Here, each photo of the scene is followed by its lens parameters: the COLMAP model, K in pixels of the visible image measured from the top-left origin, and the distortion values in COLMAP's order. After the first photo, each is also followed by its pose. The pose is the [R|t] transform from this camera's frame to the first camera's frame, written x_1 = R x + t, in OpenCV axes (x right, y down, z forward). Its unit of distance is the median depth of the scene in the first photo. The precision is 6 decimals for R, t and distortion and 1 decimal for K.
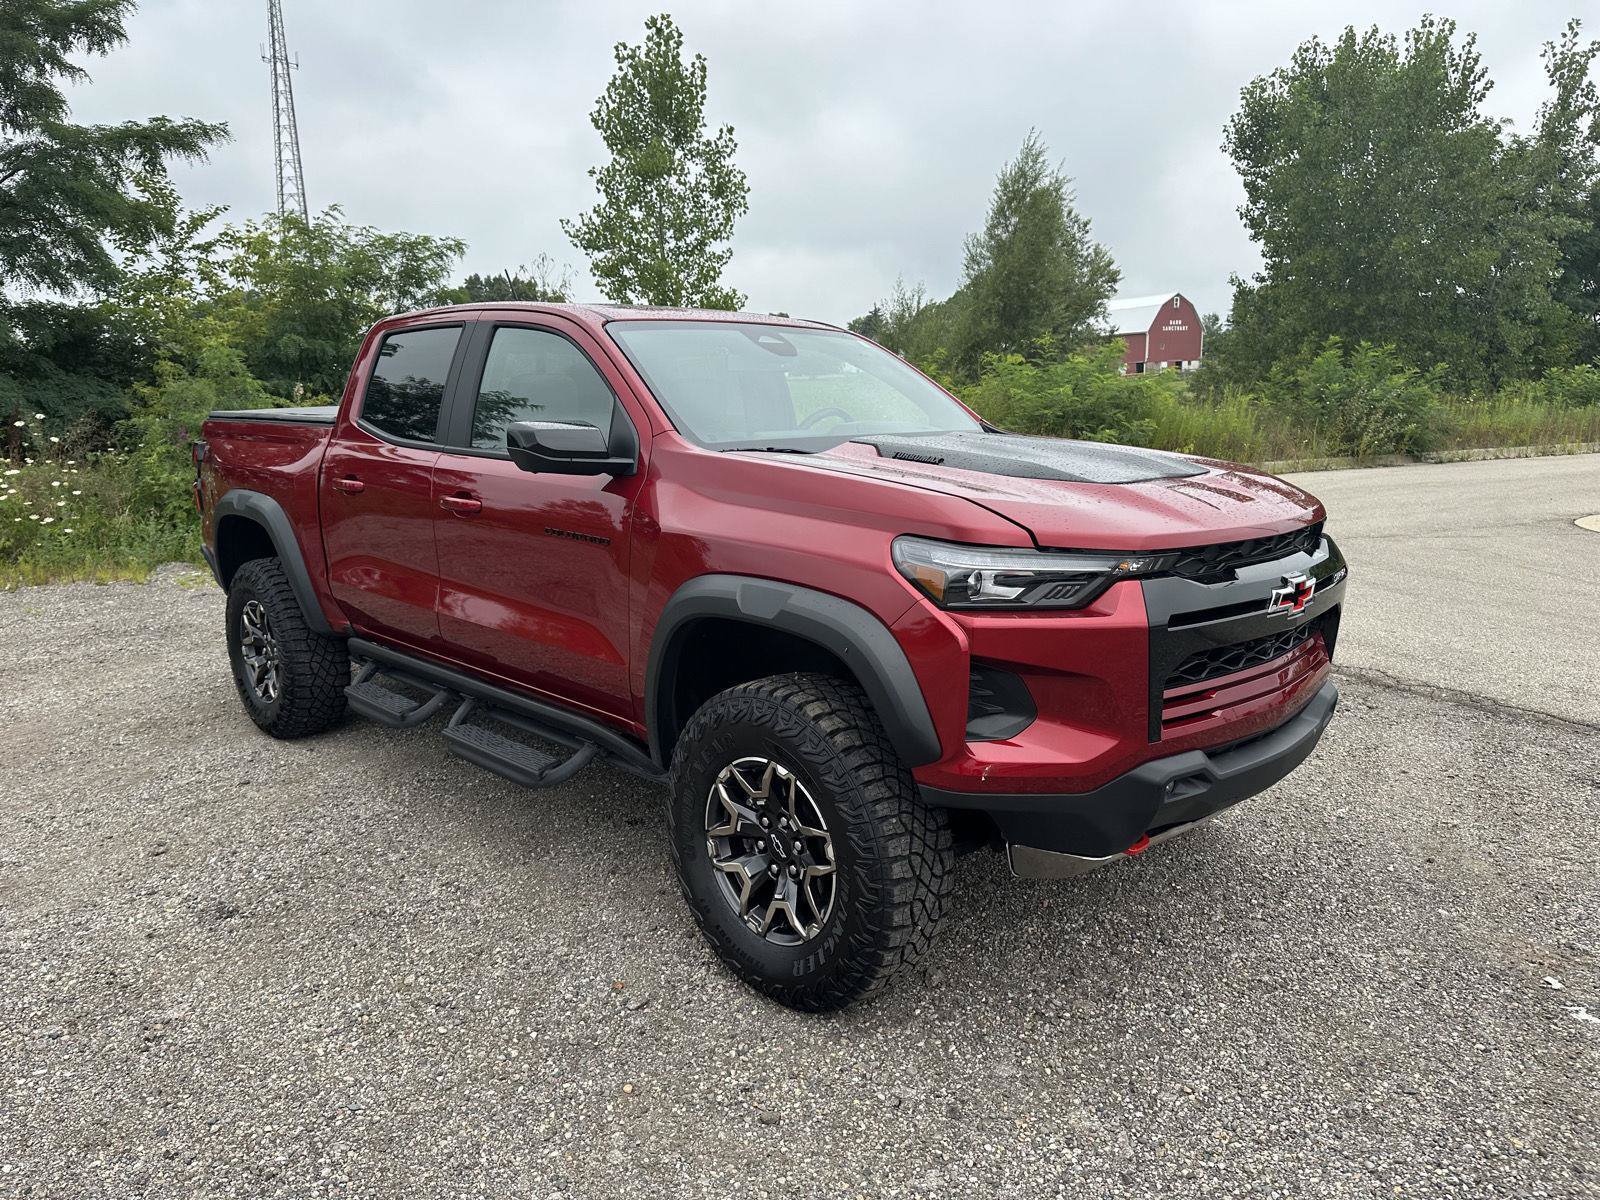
lens RADIAL K [[1118.9, 0, 802.6], [0, 1118.9, 607.2], [0, 0, 1]] dist [-0.000906, 0.003140]
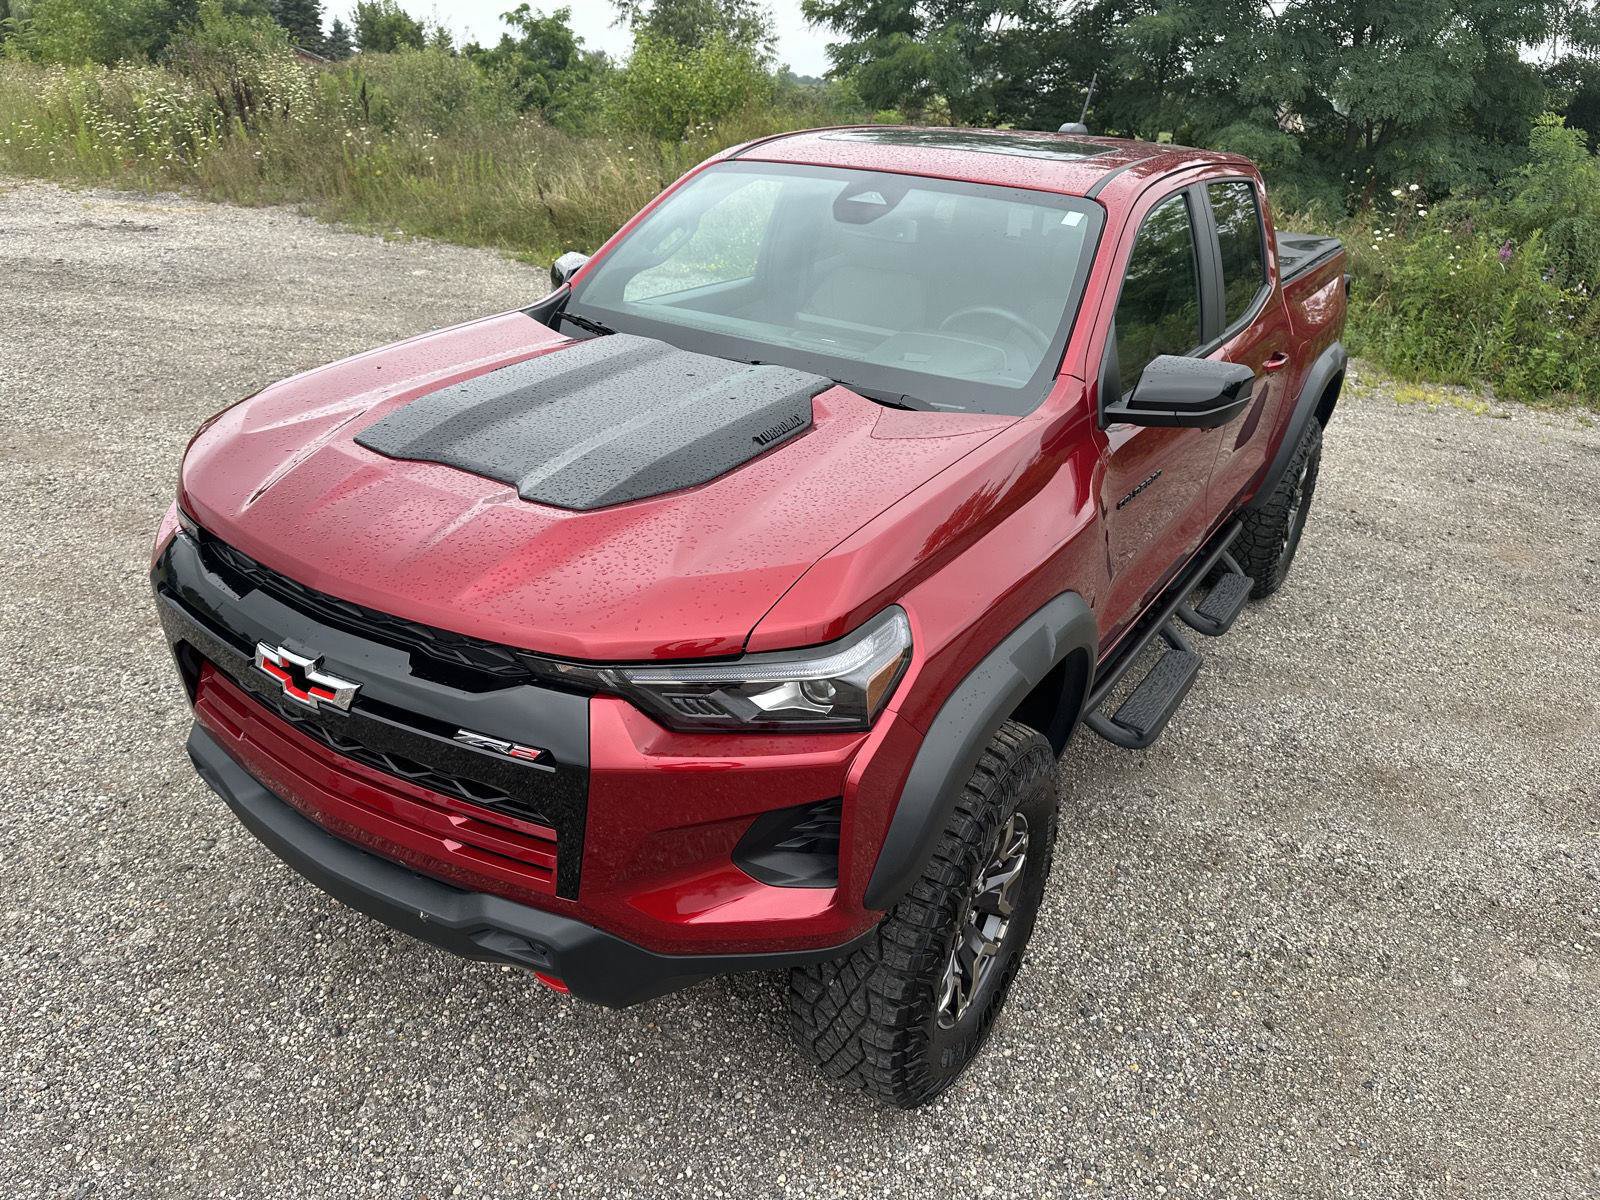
lens RADIAL K [[1136.5, 0, 803.4], [0, 1136.5, 601.5], [0, 0, 1]] dist [0.004250, -0.009607]
pose [[0.221316, 0.422339, -0.879004, 0.096954], [-0.240509, 0.897152, 0.370503, -0.034091], [0.945079, 0.129410, 0.300131, 0.093872]]
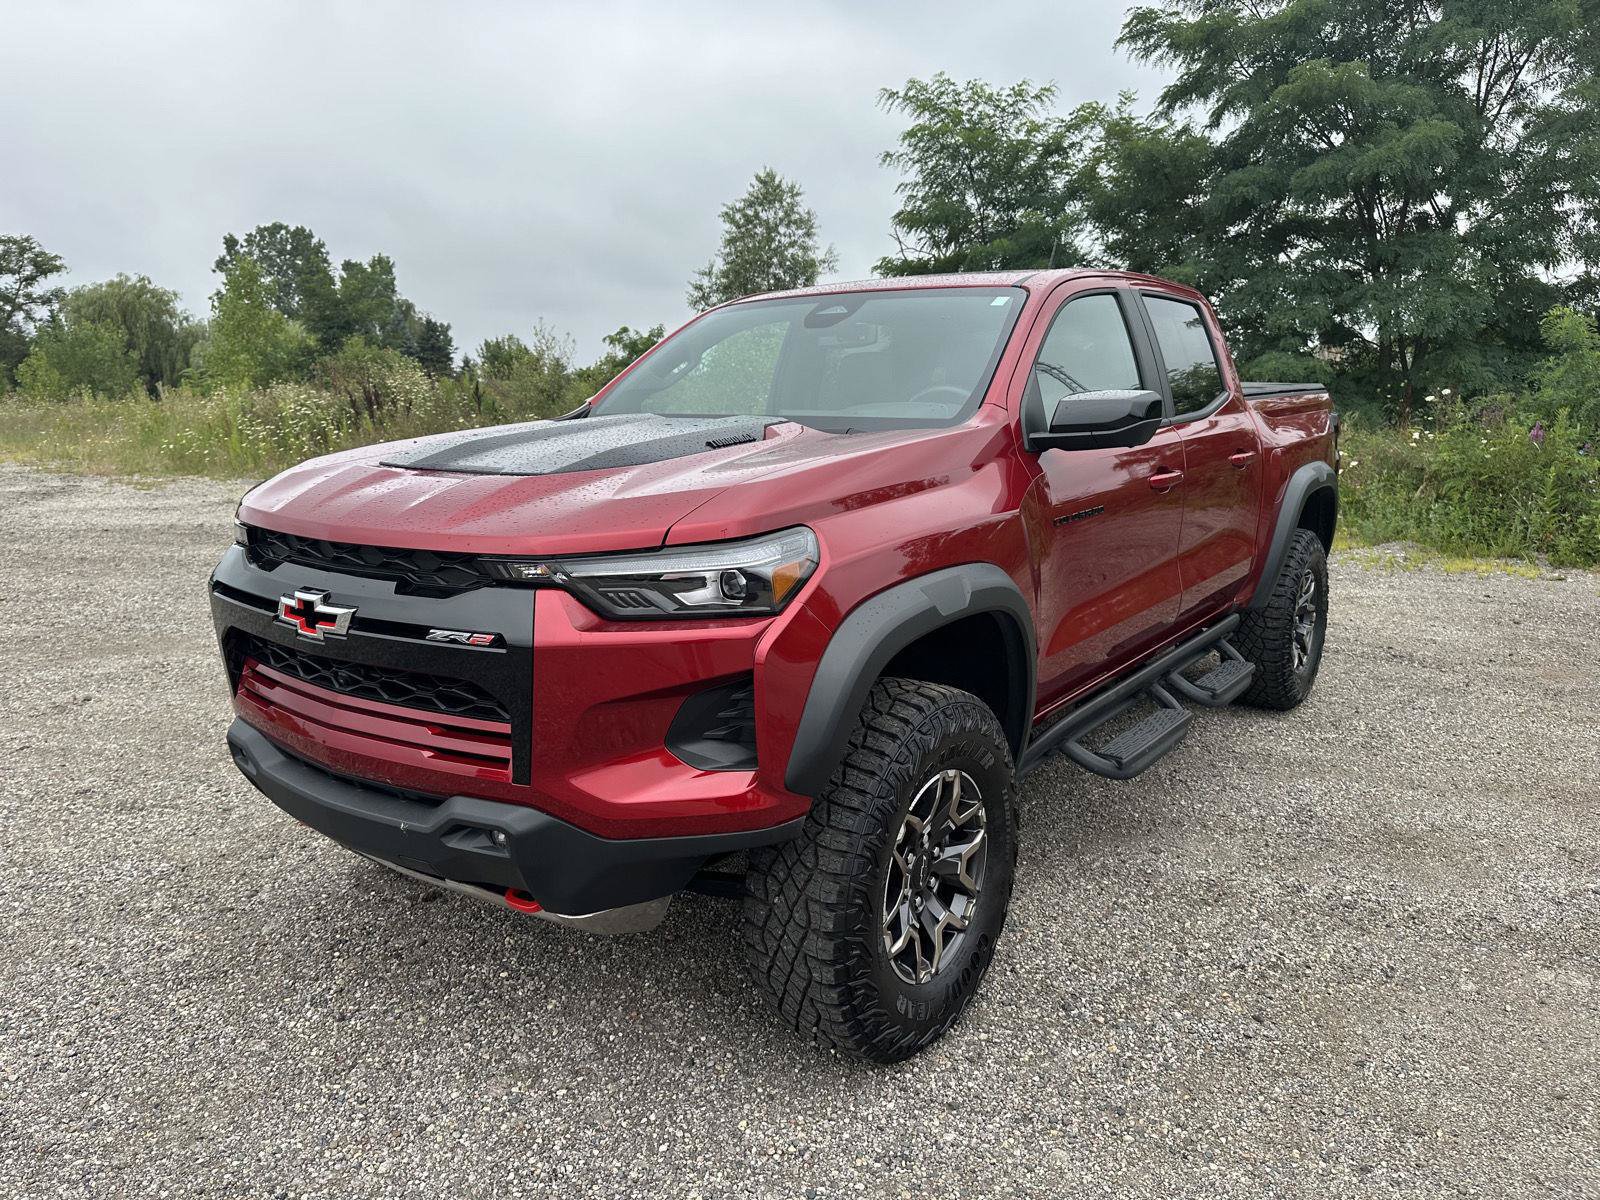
lens RADIAL K [[1136.5, 0, 803.4], [0, 1136.5, 601.5], [0, 0, 1]] dist [0.004250, -0.009607]
pose [[0.151317, 0.187426, -0.970554, 0.114373], [-0.176415, 0.971217, 0.160050, -0.019200], [0.972615, 0.147002, 0.180026, 0.104717]]
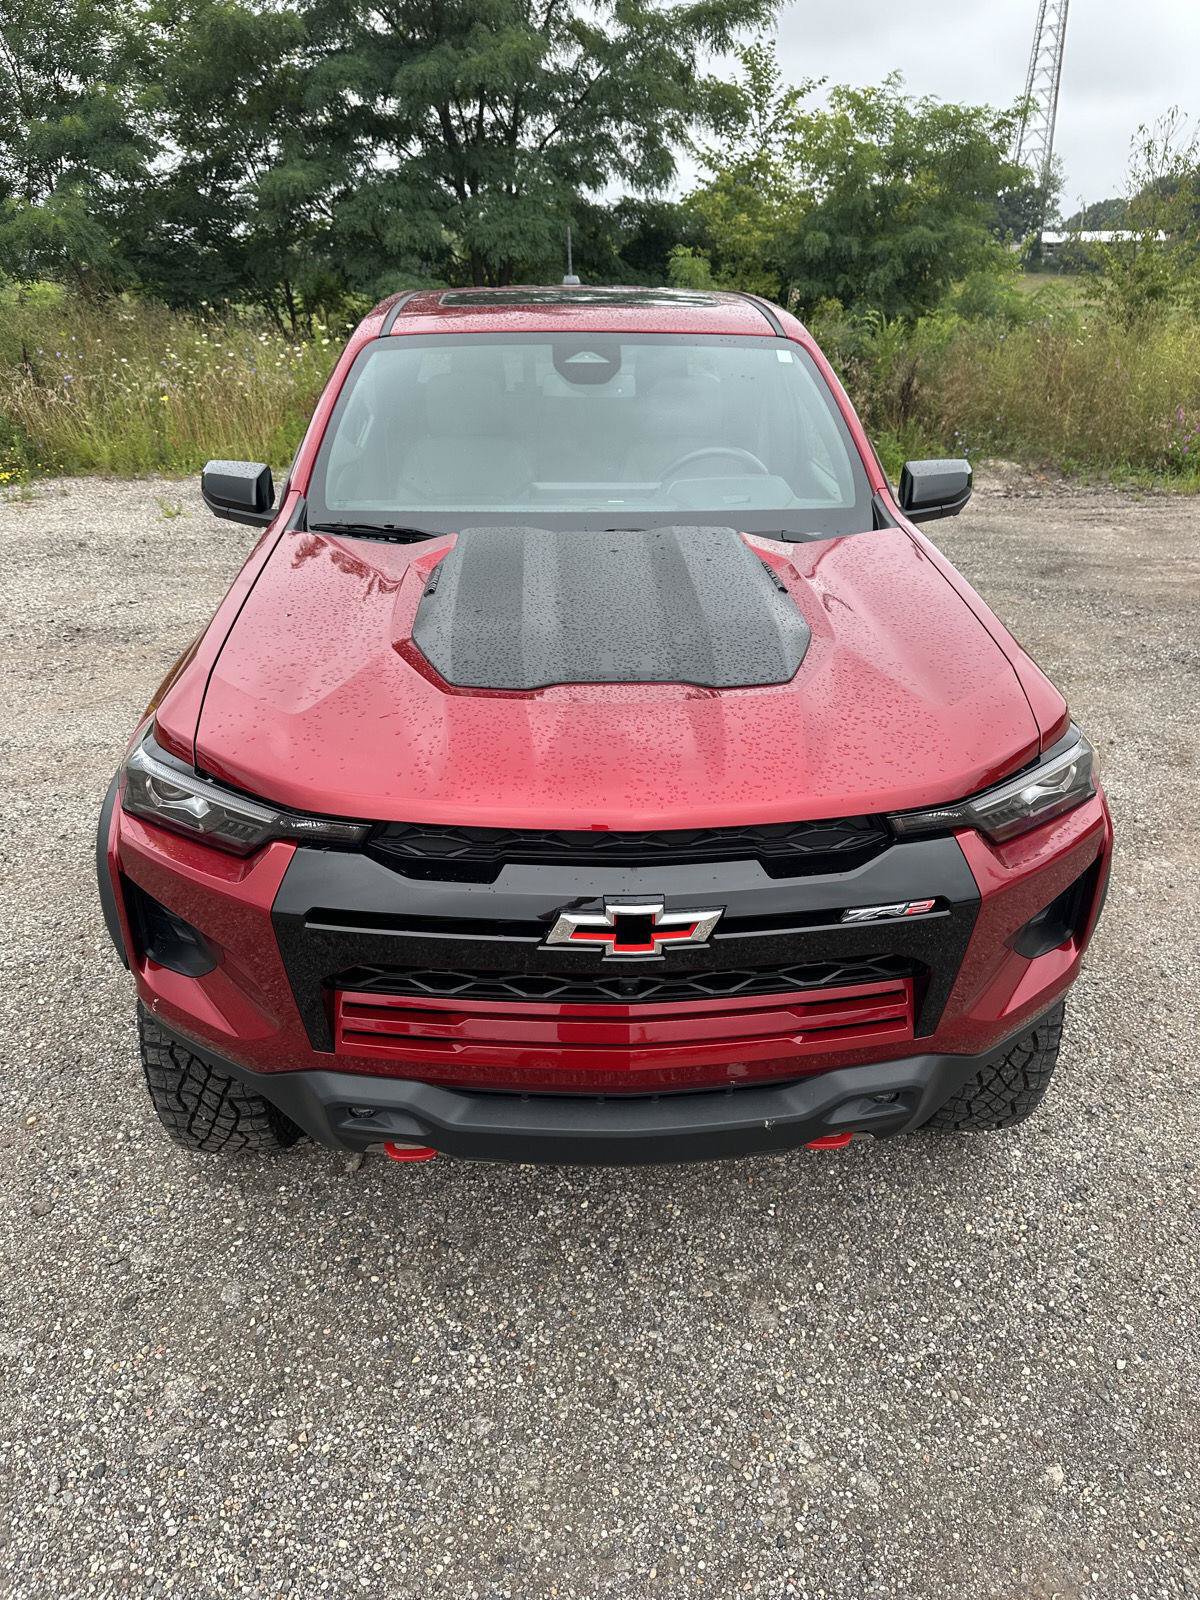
lens RADIAL K [[1136.5, 0, 600.0], [0, 1136.5, 800.0], [0, 0, 1]] dist [0.004250, -0.009607]
pose [[0.743989, 0.295847, -0.599129, 0.068397], [-0.138349, 0.945415, 0.295042, -0.023115], [0.653713, -0.136619, 0.744309, 0.045391]]
